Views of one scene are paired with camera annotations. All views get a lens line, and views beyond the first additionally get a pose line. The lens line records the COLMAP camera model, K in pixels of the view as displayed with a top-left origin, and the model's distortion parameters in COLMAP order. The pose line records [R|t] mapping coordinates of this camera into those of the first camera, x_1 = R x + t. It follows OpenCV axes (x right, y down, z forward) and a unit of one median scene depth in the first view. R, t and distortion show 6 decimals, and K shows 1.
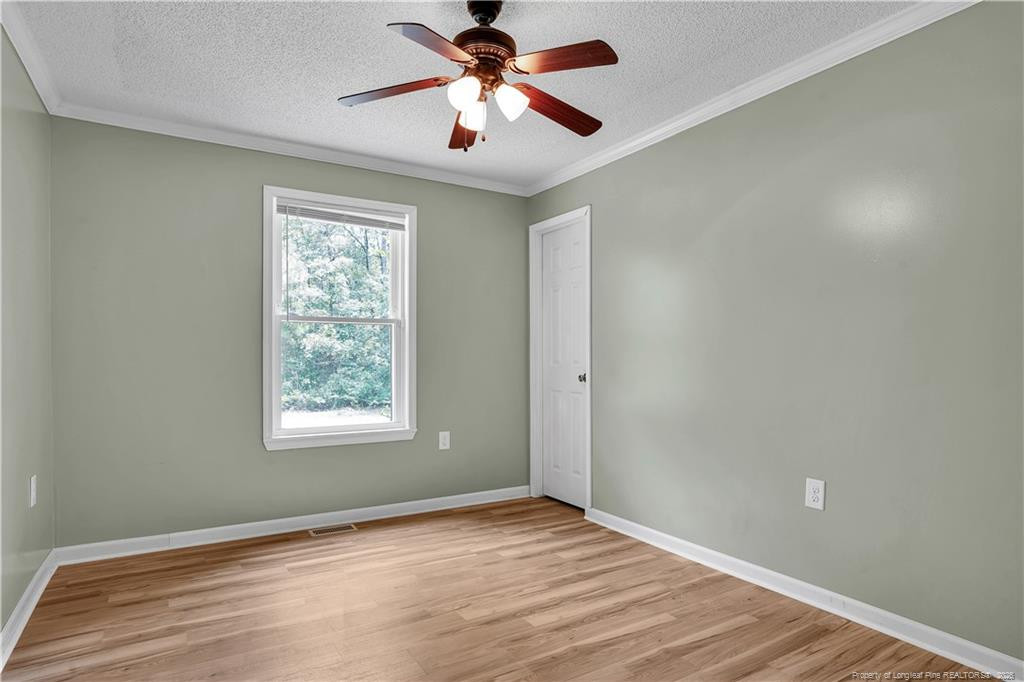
lens RADIAL K [[540.3, 0, 516.6], [0, 540.3, 350.4], [0, 0, 1]] dist [-0.067899, 0.038600]
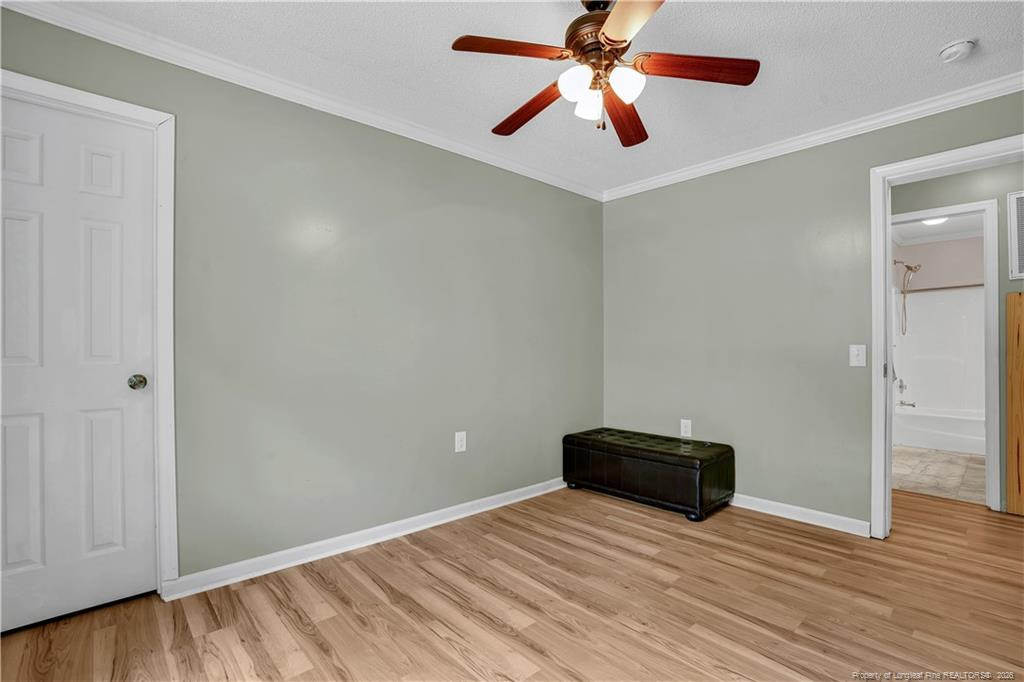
lens RADIAL K [[470.7, 0, 492.6], [0, 470.7, 347.3], [0, 0, 1]] dist [-0.003629, -0.000481]
pose [[-0.135320, -0.000723, 0.990802, -0.682707], [-0.017085, 0.999853, -0.001603, 0.007590], [-0.990655, -0.017145, -0.135313, 0.998395]]
